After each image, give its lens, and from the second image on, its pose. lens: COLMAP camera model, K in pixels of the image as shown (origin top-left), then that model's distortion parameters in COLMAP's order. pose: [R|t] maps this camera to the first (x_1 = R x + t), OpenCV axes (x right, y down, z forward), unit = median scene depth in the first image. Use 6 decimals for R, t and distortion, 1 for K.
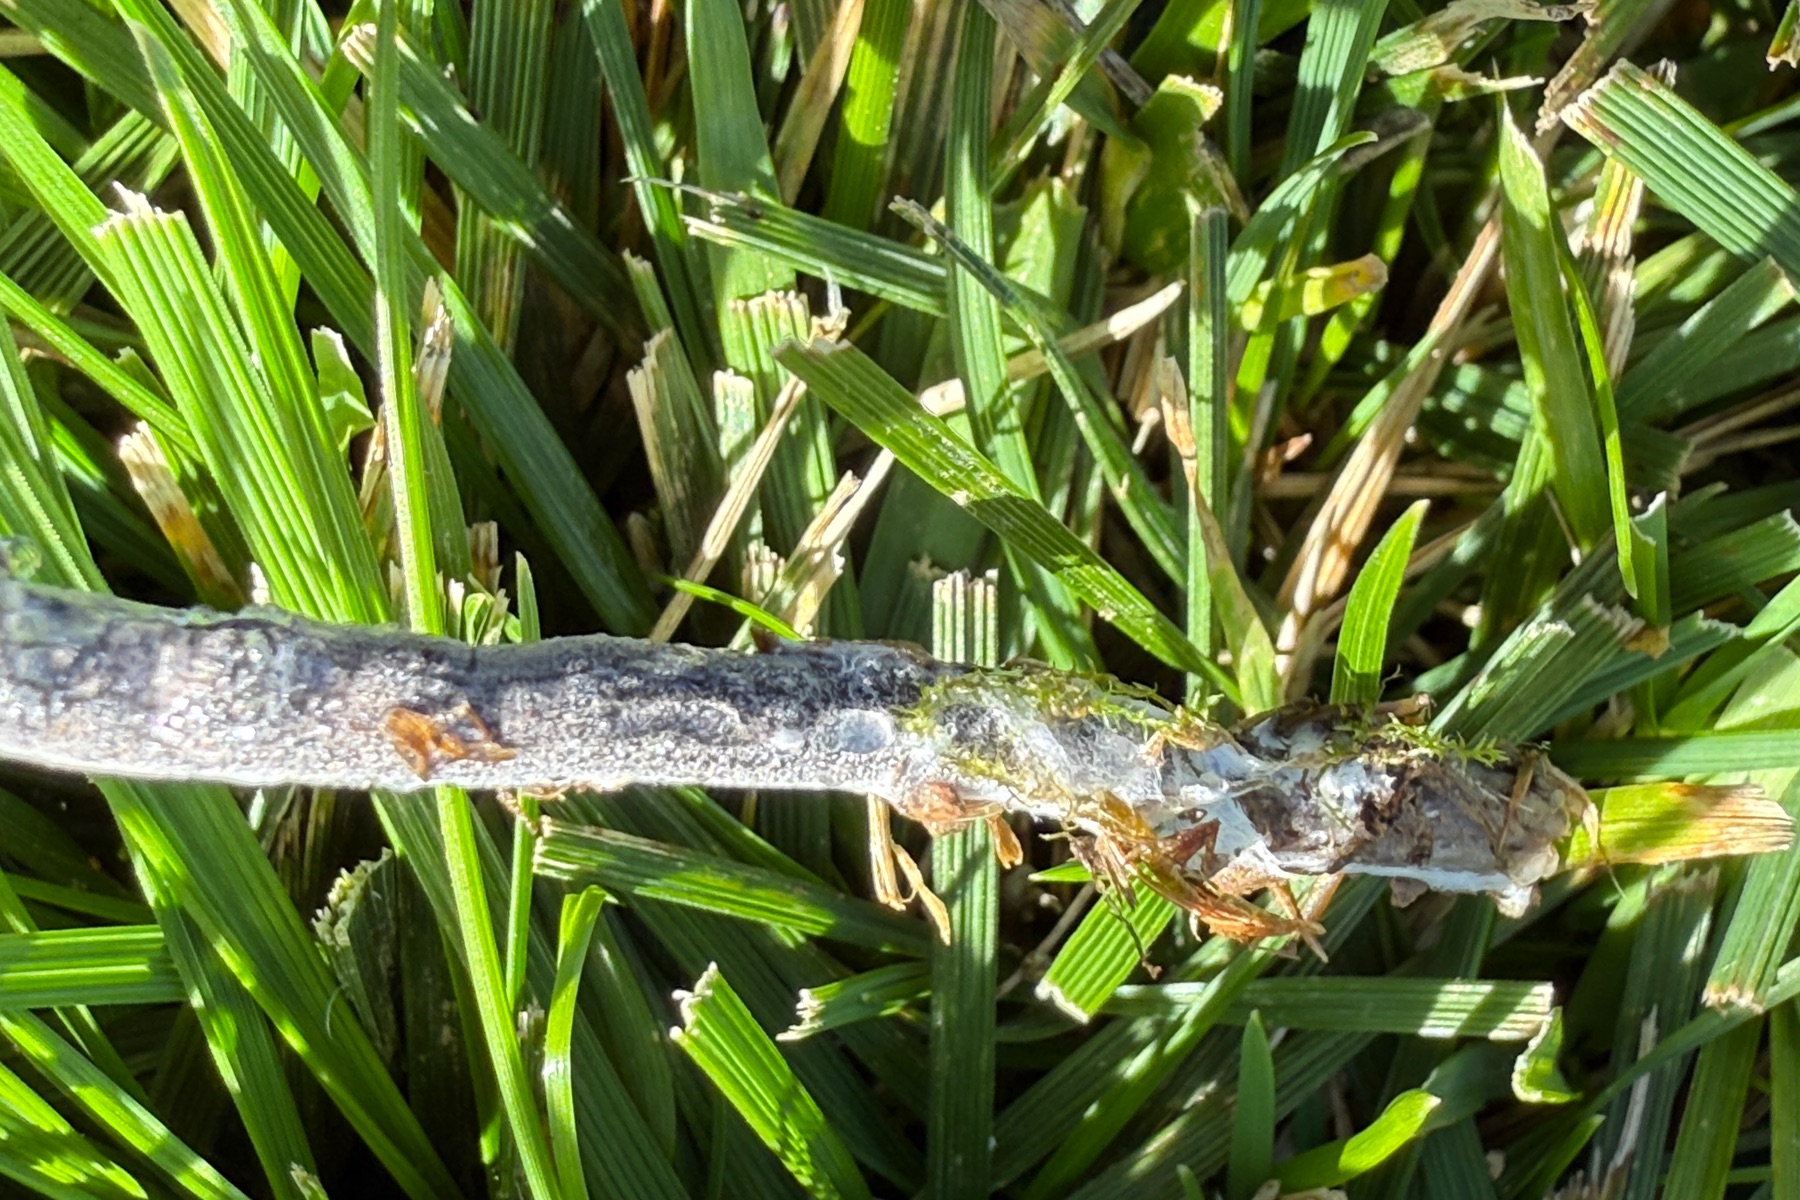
lens RADIAL K [[2538.0, 0, 892.2], [0, 2538.0, 609.3], [0, 0, 1]] dist [-0.002566, 0.000000]
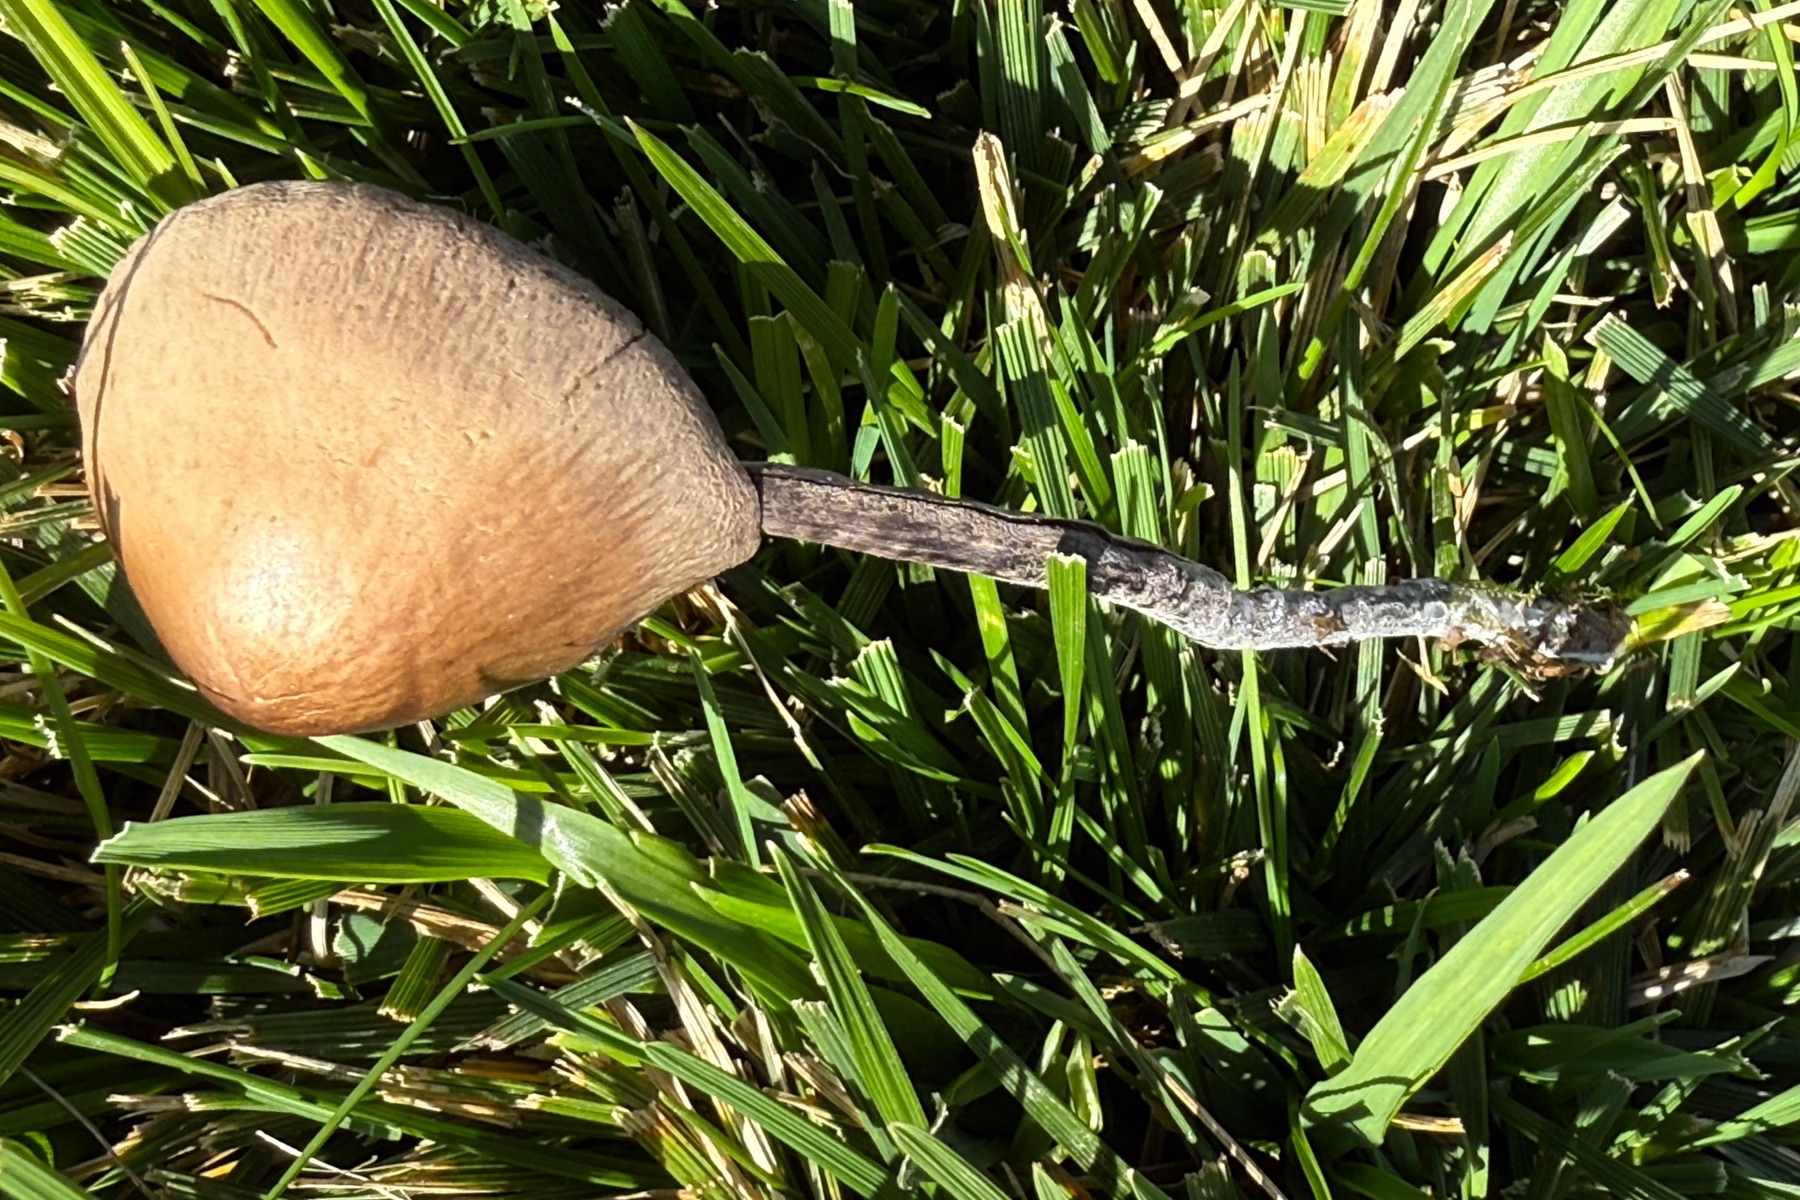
lens RADIAL K [[2538.0, 0, 898.4], [0, 2538.0, 594.6], [0, 0, 1]] dist [-0.002566, 0.000000]
pose [[0.968417, -0.125435, 0.215487, -0.875391], [0.133370, 0.990808, -0.022624, 0.013554], [-0.210669, 0.050649, 0.976245, -1.145109]]
